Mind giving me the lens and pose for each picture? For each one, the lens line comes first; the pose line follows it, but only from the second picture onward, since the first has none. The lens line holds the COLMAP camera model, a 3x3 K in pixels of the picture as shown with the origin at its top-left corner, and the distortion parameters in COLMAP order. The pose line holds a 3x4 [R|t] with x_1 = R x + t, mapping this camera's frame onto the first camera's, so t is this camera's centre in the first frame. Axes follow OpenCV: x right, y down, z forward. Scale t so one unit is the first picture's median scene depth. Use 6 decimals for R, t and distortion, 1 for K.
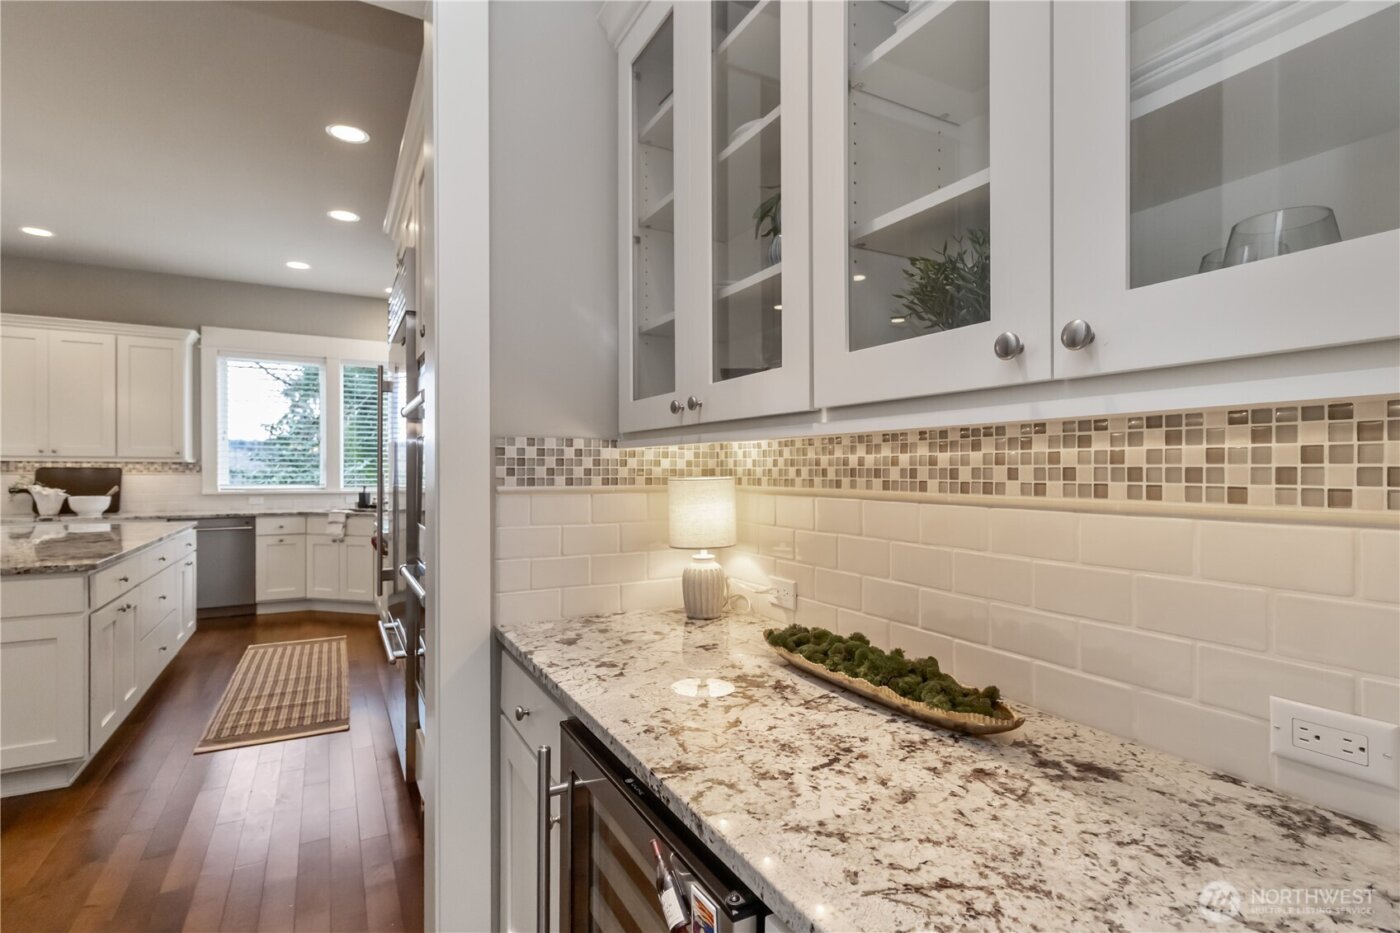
lens RADIAL K [[663.1, 0, 699.9], [0, 663.1, 439.1], [0, 0, 1]] dist [-0.001264, -0.000368]
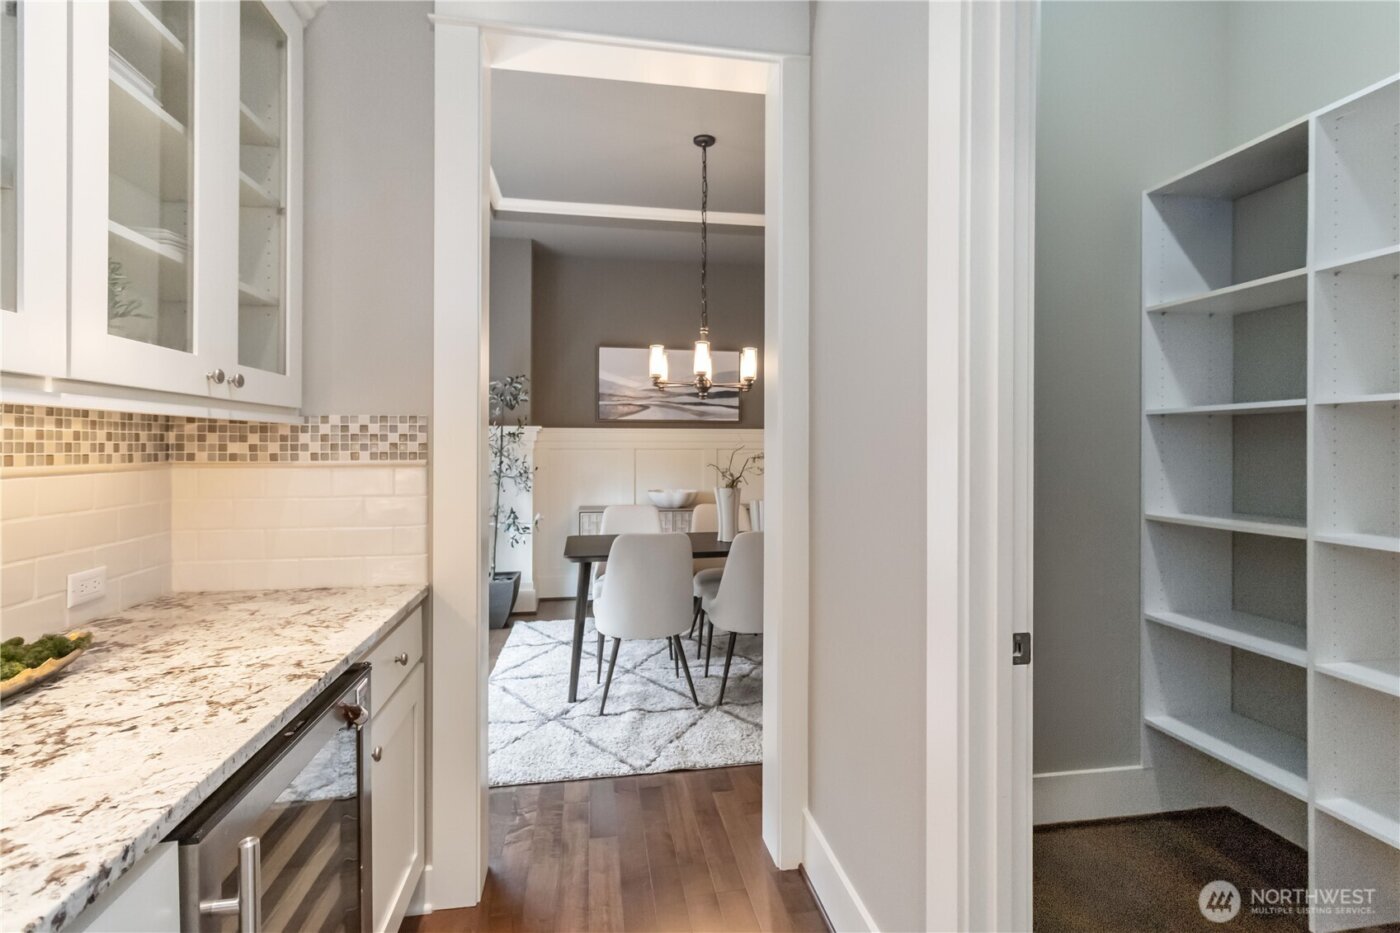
lens RADIAL K [[663.1, 0, 699.9], [0, 663.1, 439.1], [0, 0, 1]] dist [-0.001264, -0.000368]
pose [[-0.941378, -0.002004, 0.337348, -1.122662], [-0.022499, 0.998129, -0.056854, 0.084007], [-0.336603, -0.061111, -0.939662, 1.853195]]
